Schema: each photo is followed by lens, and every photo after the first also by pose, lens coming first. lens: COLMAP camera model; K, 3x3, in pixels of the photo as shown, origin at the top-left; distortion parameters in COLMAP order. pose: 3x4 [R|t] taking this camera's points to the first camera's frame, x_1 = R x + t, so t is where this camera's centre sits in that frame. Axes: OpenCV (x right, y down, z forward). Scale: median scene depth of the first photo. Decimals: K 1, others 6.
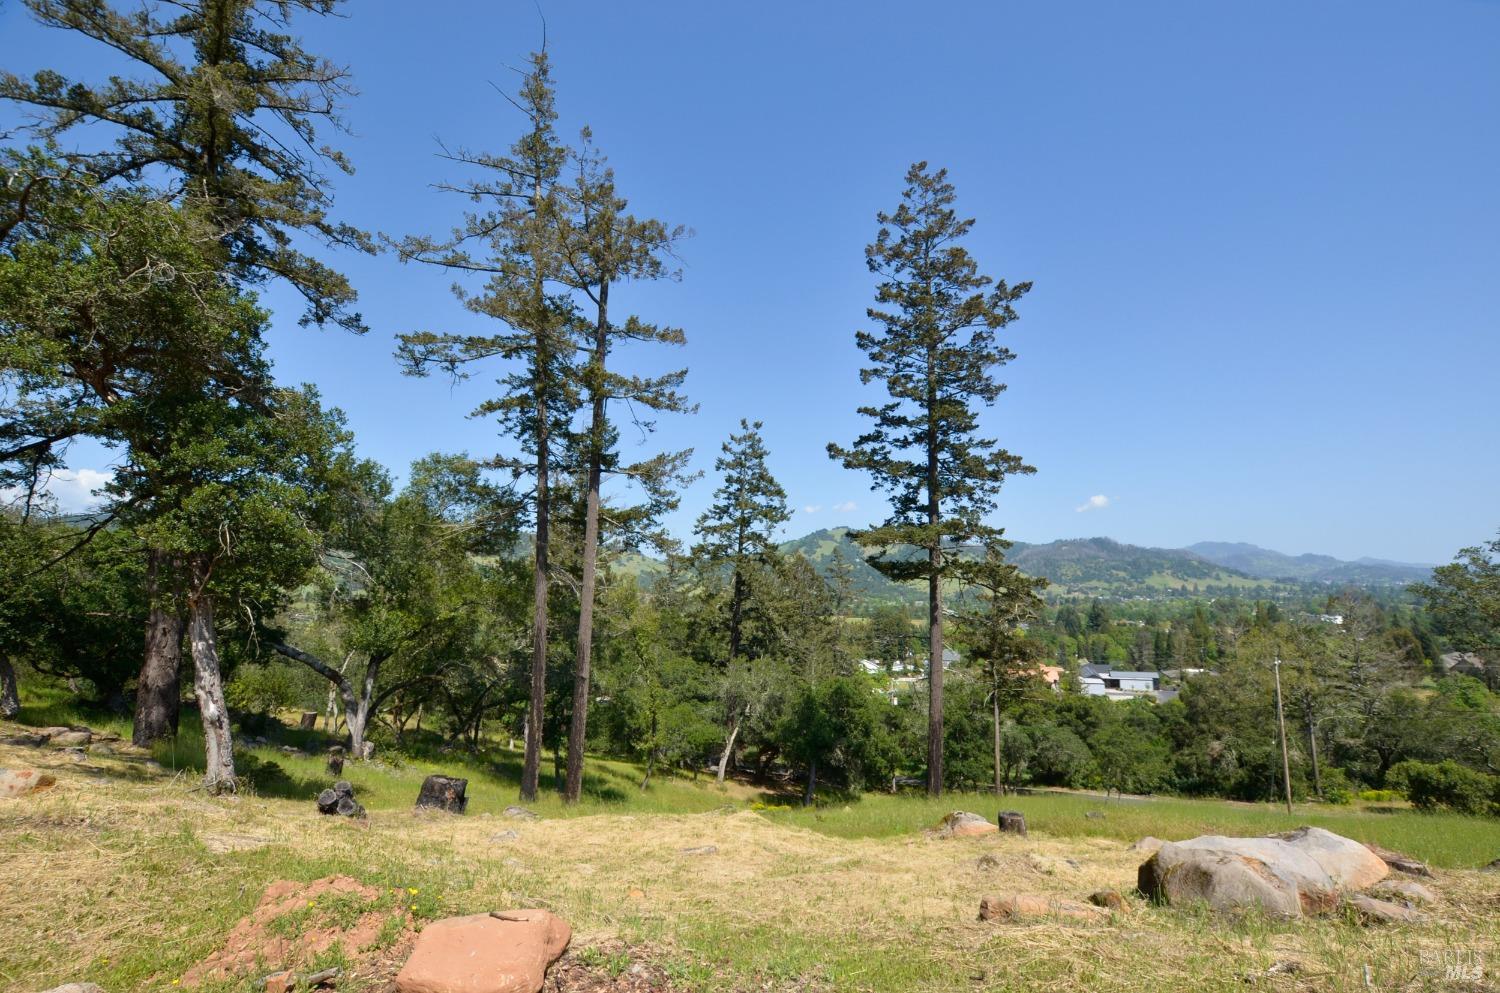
lens RADIAL K [[655.3, 0, 767.0], [0, 655.3, 526.9], [0, 0, 1]] dist [-0.041916, 0.010960]
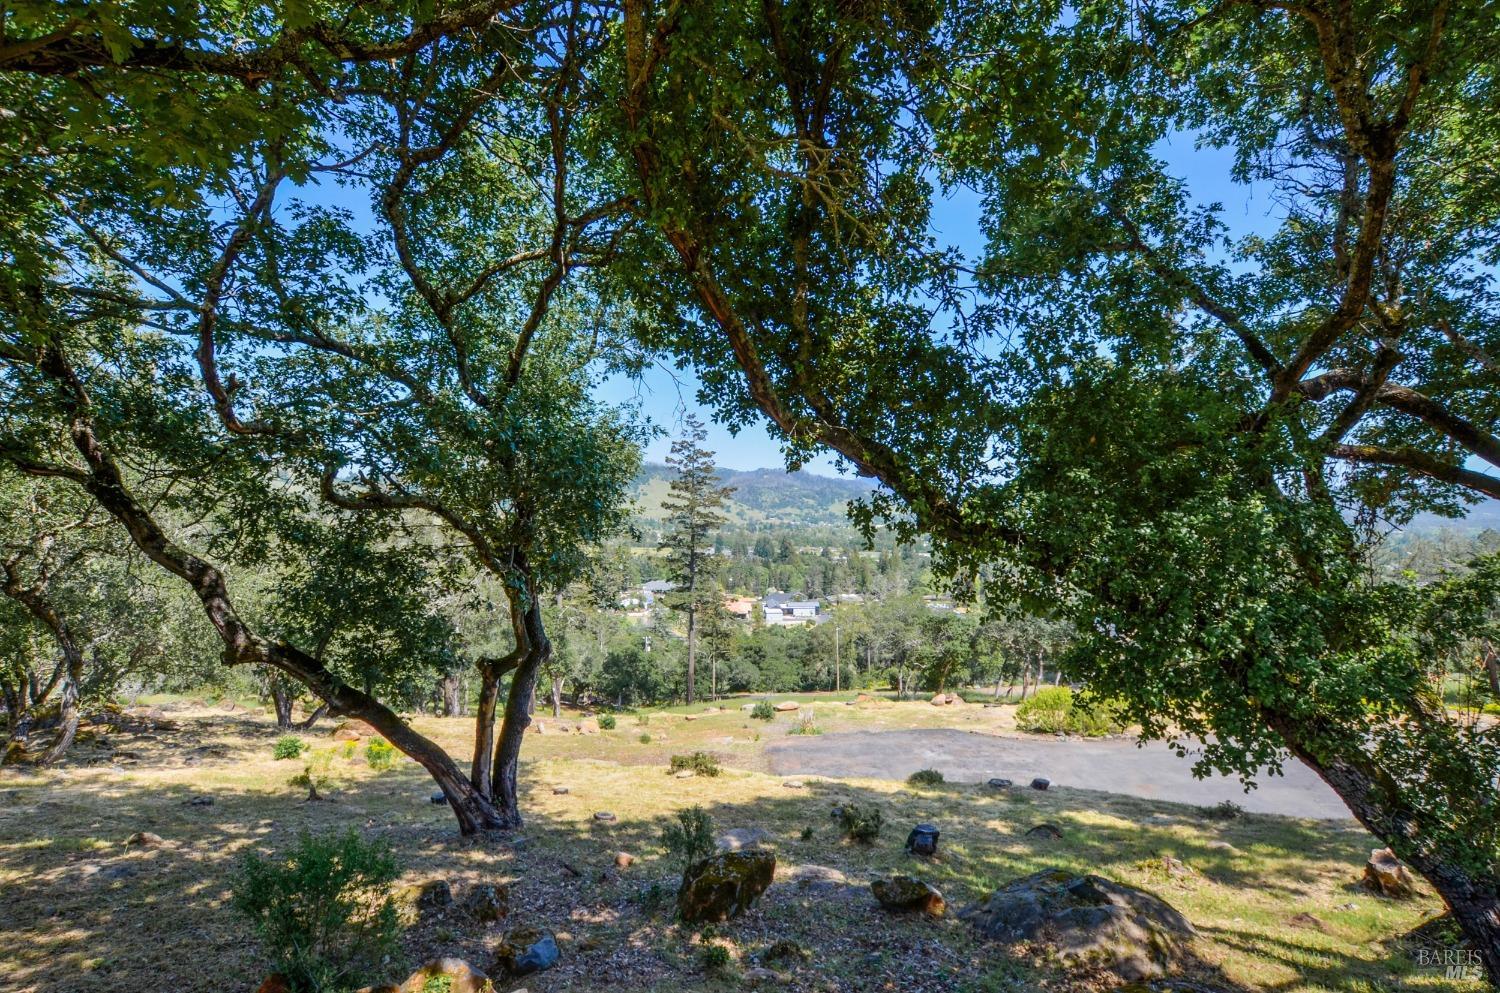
lens RADIAL K [[655.3, 0, 767.0], [0, 655.3, 526.9], [0, 0, 1]] dist [-0.041916, 0.010960]
pose [[0.908356, -0.001474, 0.418195, -0.224686], [-0.049375, 0.992621, 0.110747, -0.235706], [-0.415273, -0.121246, 0.901581, -0.552926]]
